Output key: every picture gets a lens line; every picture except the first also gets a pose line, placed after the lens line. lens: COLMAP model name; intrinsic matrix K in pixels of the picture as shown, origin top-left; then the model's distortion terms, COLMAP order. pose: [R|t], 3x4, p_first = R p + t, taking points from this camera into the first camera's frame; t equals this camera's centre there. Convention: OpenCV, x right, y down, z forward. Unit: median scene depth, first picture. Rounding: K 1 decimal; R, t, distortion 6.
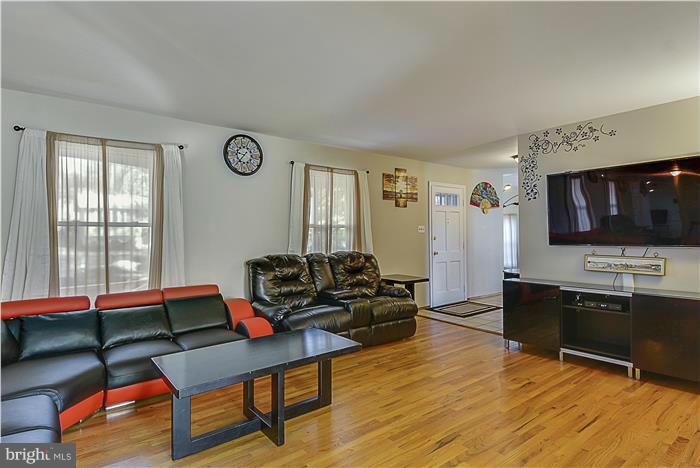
lens RADIAL K [[372.8, 0, 351.3], [0, 372.8, 239.8], [0, 0, 1]] dist [0.012399, -0.001090]
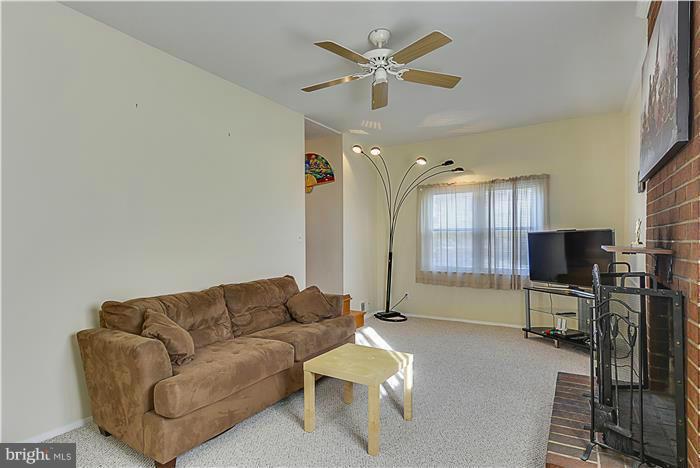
lens RADIAL K [[372.8, 0, 351.3], [0, 372.8, 239.8], [0, 0, 1]] dist [0.012399, -0.001090]
pose [[0.339171, 0.010313, -0.940668, 1.173118], [-0.003475, 0.999947, 0.009710, 0.023875], [0.940718, -0.000025, 0.339189, 0.830007]]
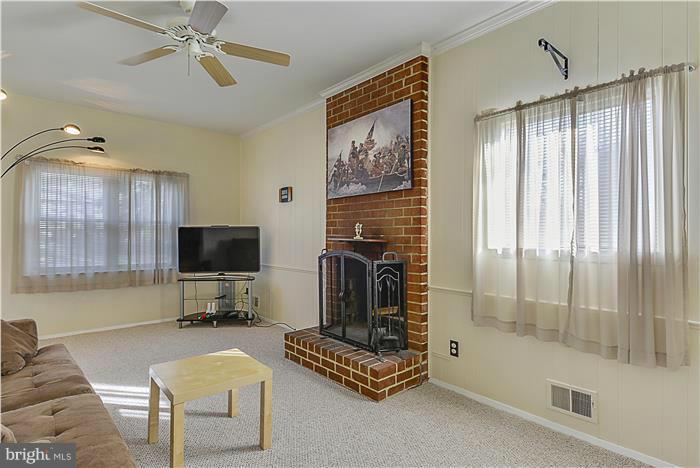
lens RADIAL K [[372.8, 0, 351.3], [0, 372.8, 239.8], [0, 0, 1]] dist [0.012399, -0.001090]
pose [[0.998842, 0.017171, 0.044953, 0.936168], [-0.017487, 0.999825, 0.006647, 0.030049], [-0.044831, -0.007426, 0.998967, 0.637381]]
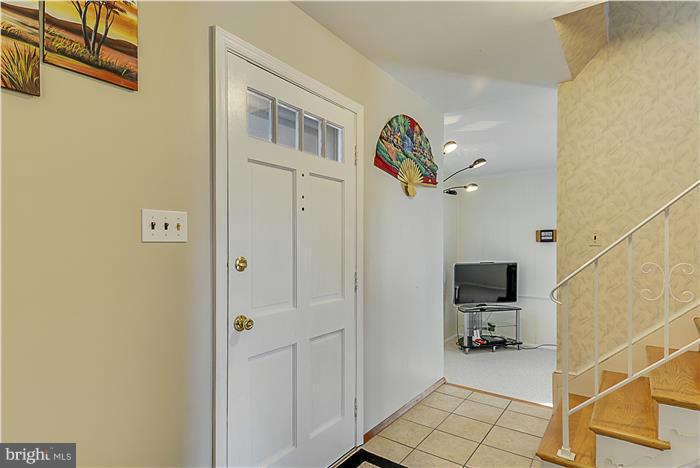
lens RADIAL K [[372.8, 0, 351.3], [0, 372.8, 239.8], [0, 0, 1]] dist [0.012399, -0.001090]
pose [[0.966721, 0.016759, 0.255282, 0.201410], [-0.010391, 0.999601, -0.026273, -0.013159], [-0.255620, 0.022746, 0.966510, 0.645004]]
